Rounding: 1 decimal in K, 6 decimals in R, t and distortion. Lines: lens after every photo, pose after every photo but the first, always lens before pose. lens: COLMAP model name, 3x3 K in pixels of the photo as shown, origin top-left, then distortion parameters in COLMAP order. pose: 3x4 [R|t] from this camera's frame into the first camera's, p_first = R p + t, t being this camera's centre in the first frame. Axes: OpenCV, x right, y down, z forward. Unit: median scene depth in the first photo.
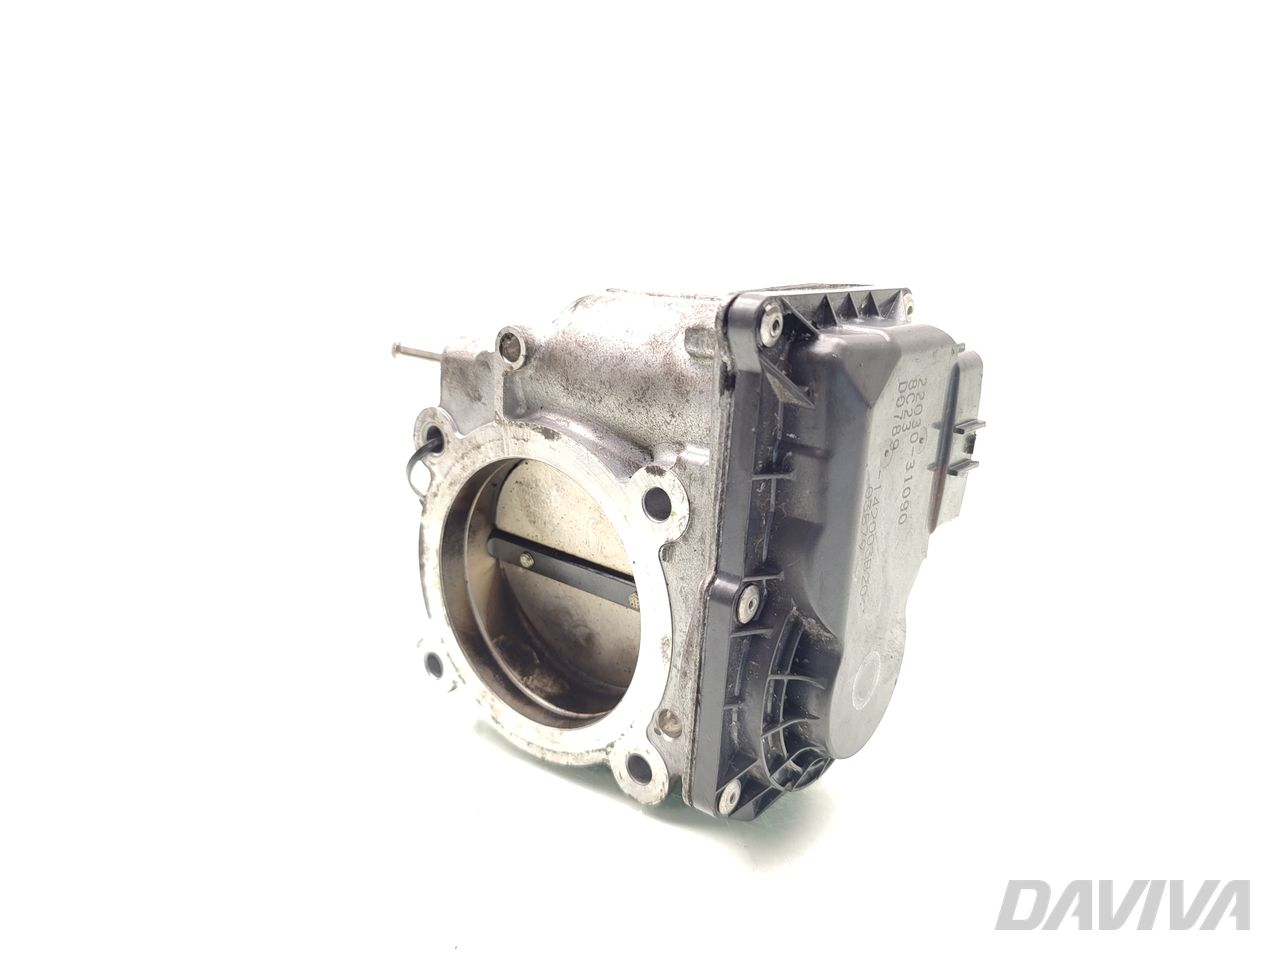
lens RADIAL K [[890.2, 0, 640.0], [0, 890.2, 480.0], [0, 0, 1]] dist [0.003585, 0.000179]
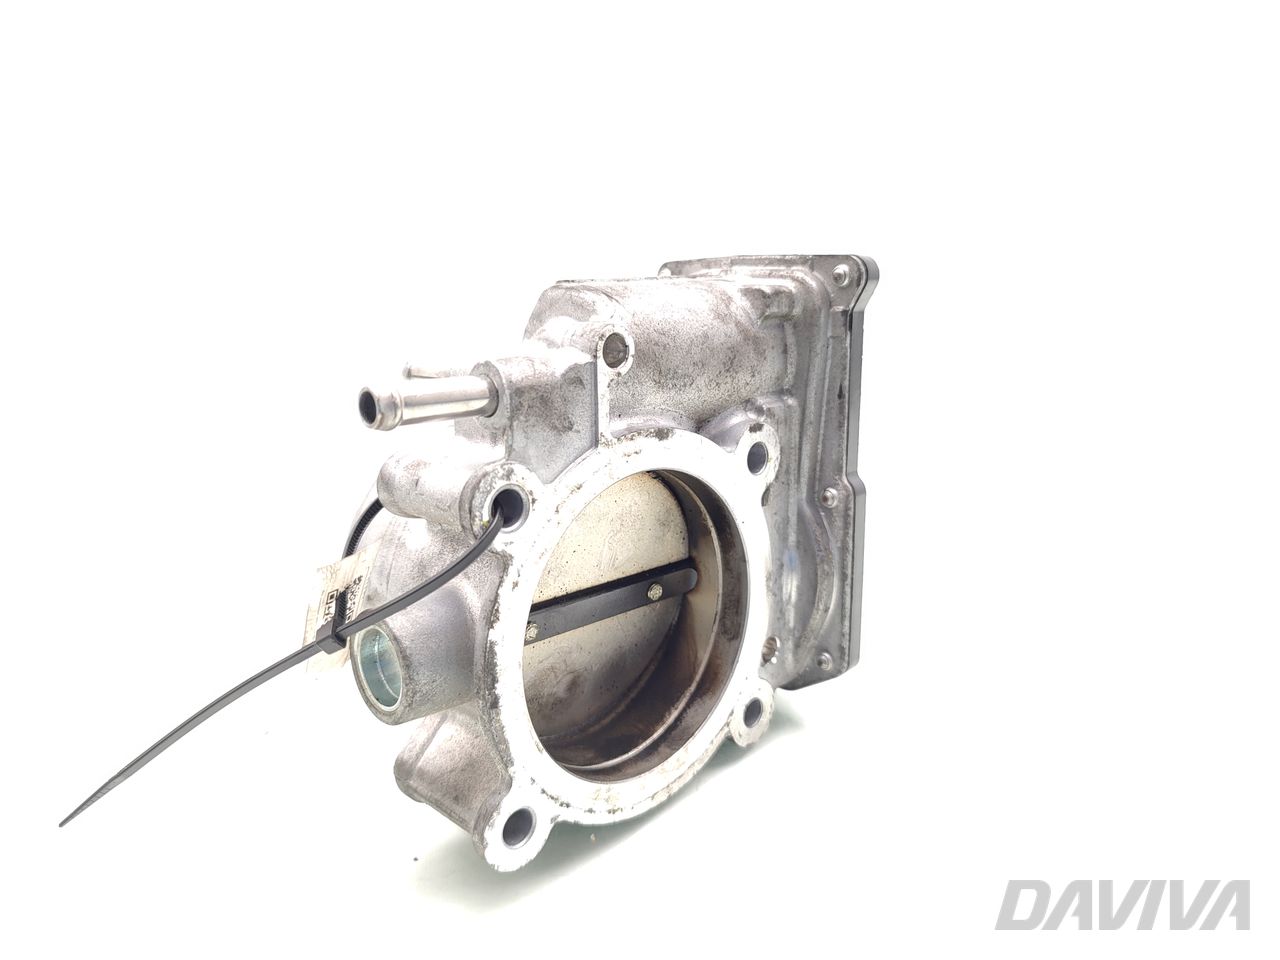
lens RADIAL K [[890.2, 0, 640.0], [0, 890.2, 480.0], [0, 0, 1]] dist [0.003585, 0.000179]
pose [[0.182197, -0.271773, 0.944957, -0.974824], [0.298869, 0.930879, 0.210099, -0.205214], [-0.936740, 0.244139, 0.250828, 0.797870]]
